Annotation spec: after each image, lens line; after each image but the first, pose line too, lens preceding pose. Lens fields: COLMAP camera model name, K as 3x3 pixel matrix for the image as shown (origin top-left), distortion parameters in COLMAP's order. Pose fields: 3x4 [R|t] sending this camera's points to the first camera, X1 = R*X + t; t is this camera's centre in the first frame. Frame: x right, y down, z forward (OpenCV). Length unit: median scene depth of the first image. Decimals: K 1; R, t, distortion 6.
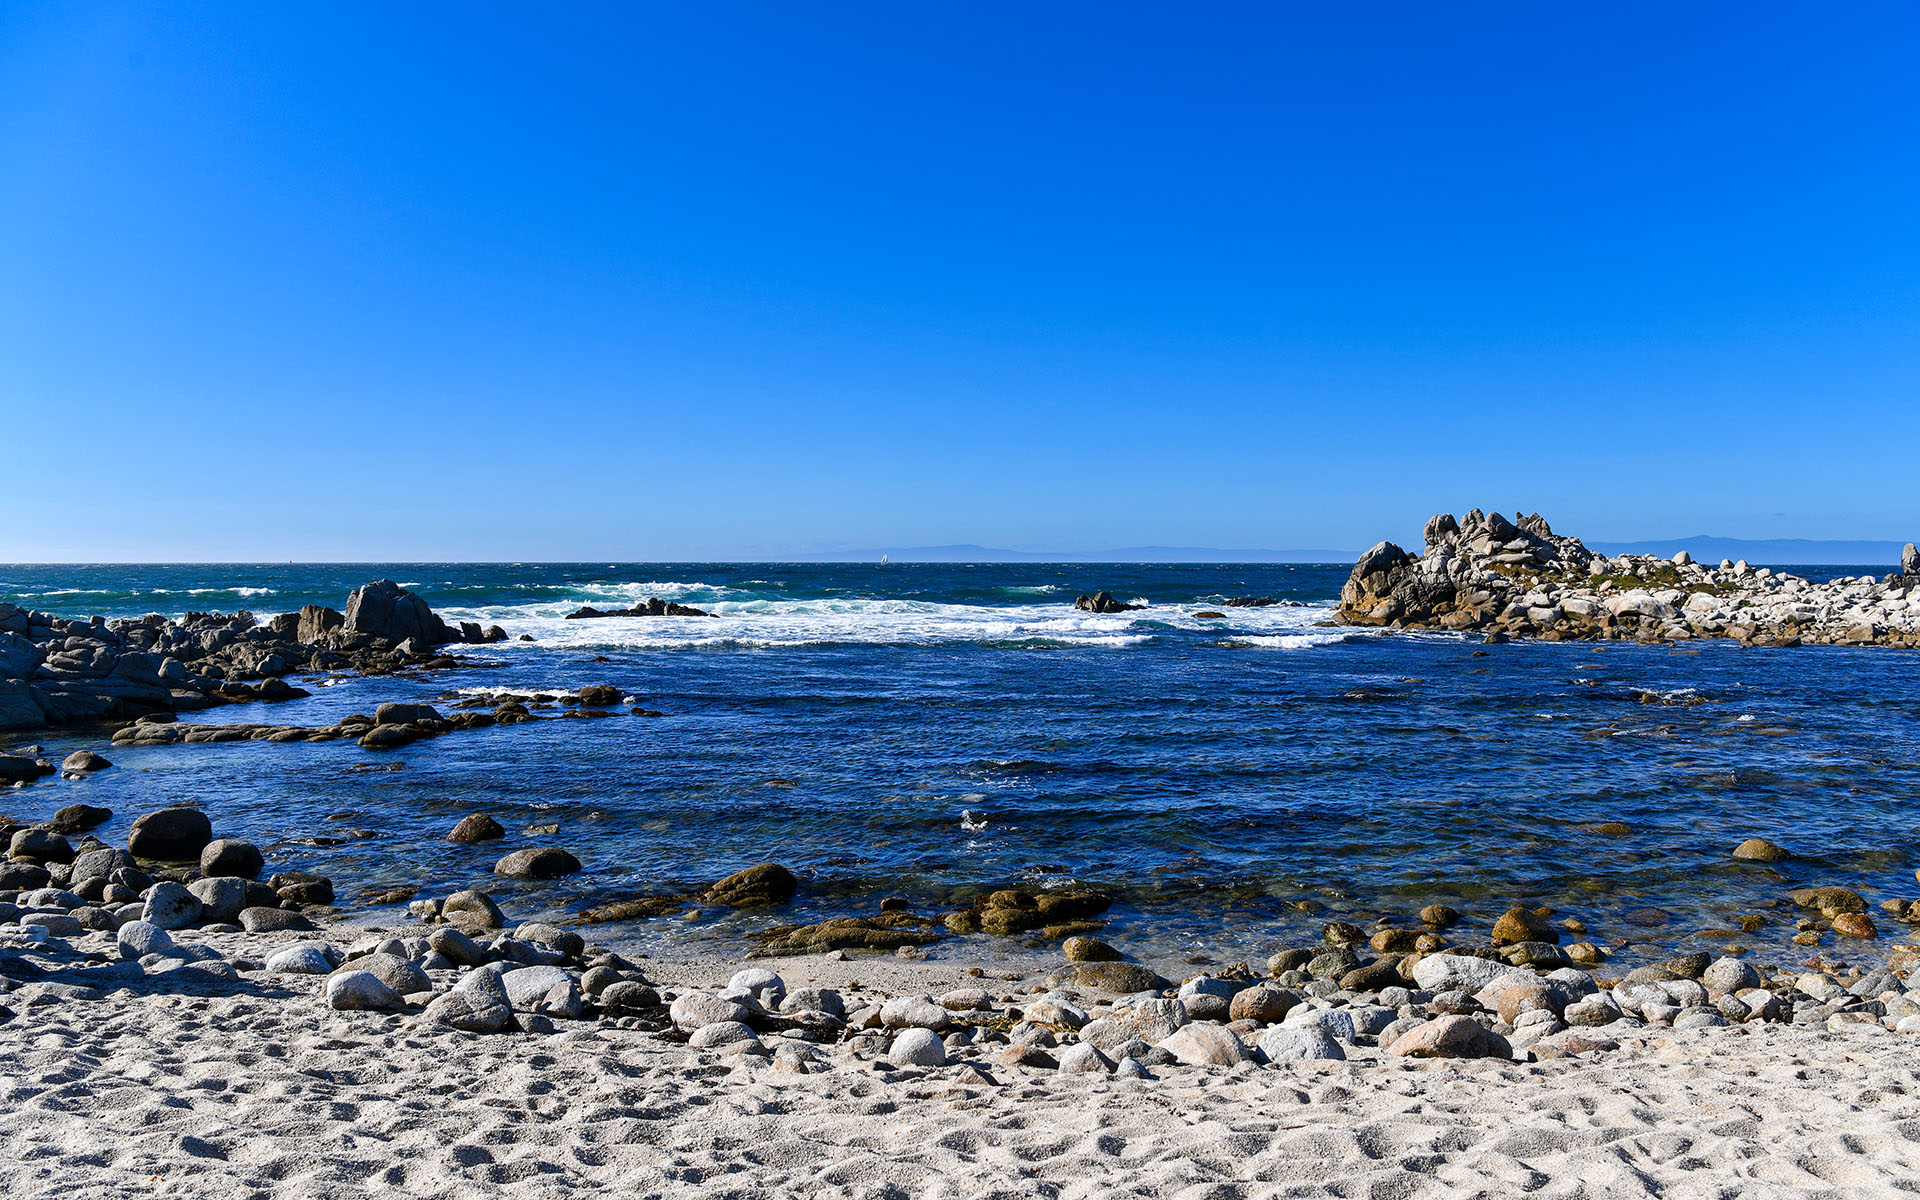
lens RADIAL K [[1363.6, 0, 966.4], [0, 1363.6, 594.0], [0, 0, 1]] dist [-0.066358, 0.011634]
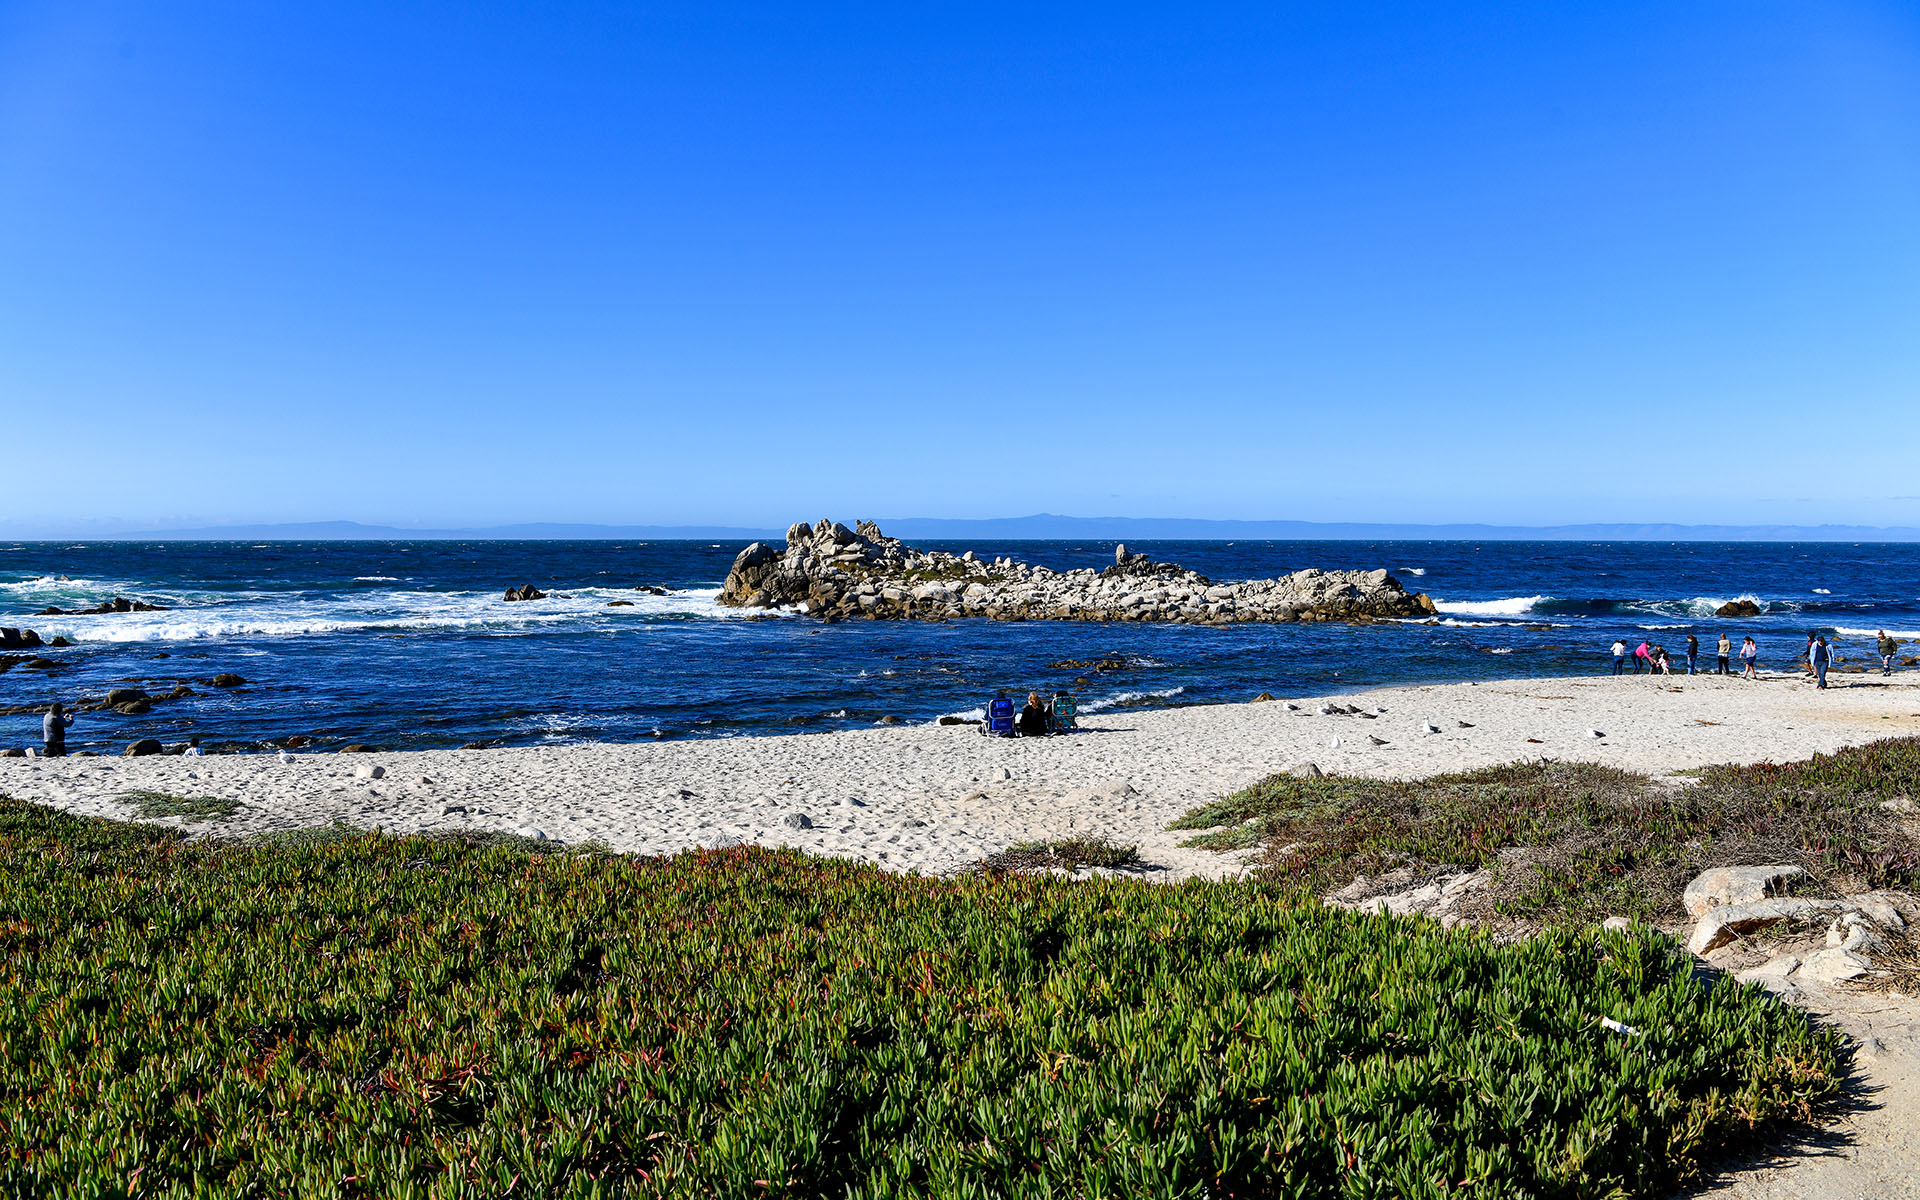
lens RADIAL K [[1363.6, 0, 961.4], [0, 1363.6, 599.4], [0, 0, 1]] dist [-0.066358, 0.011634]
pose [[0.908087, -0.019637, 0.418321, -0.061876], [0.009394, 0.999604, 0.026531, -0.020374], [-0.418676, -0.020163, 0.907912, -0.278012]]
